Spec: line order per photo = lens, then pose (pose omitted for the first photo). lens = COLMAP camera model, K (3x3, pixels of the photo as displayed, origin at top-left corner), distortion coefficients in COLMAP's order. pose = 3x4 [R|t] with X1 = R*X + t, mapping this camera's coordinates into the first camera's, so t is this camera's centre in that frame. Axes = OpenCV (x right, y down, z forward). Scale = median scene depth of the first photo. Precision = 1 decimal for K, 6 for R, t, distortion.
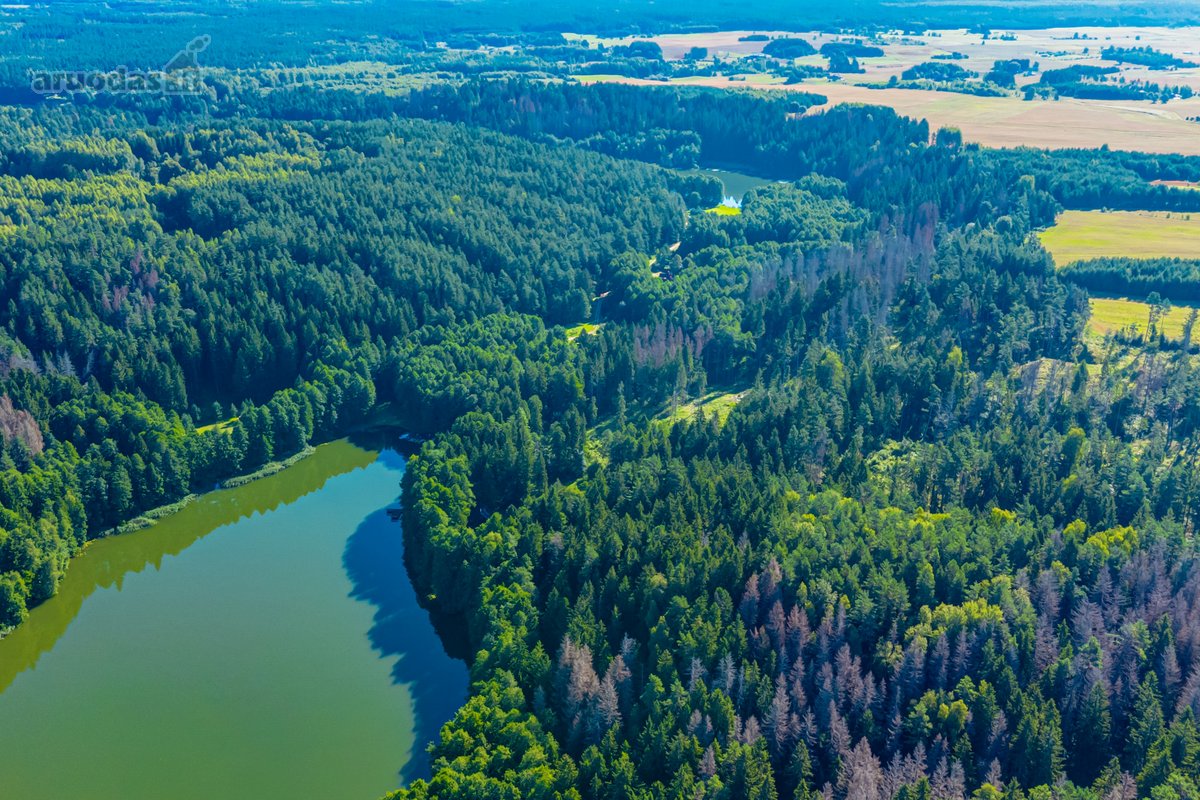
lens RADIAL K [[1118.9, 0, 657.5], [0, 1118.9, 399.1], [0, 0, 1]] dist [0.039979, -0.010055]
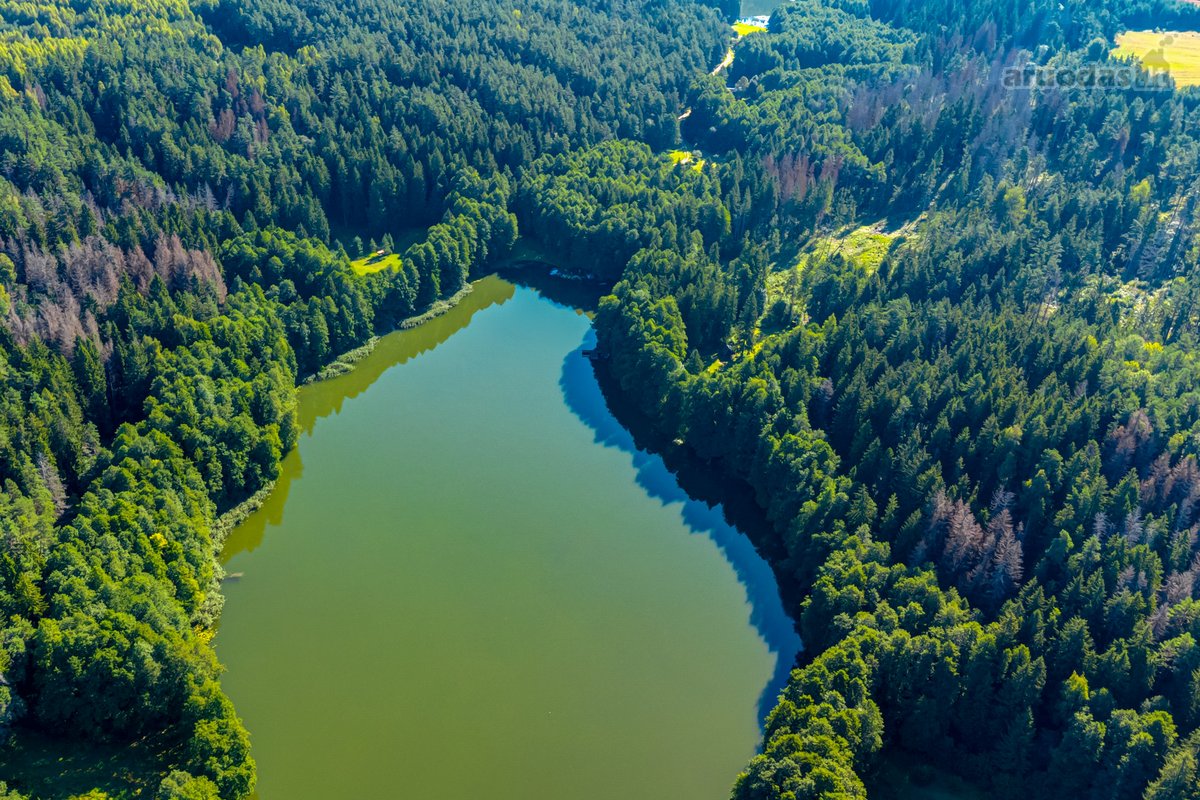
lens RADIAL K [[1077.6, 0, 712.7], [0, 1077.6, 400.6], [0, 0, 1]] dist [0.024503, -0.004642]
pose [[0.995727, -0.017602, 0.090655, -0.180289], [0.002201, 0.985911, 0.167254, -0.013601], [-0.092322, -0.166340, 0.981737, 0.045778]]
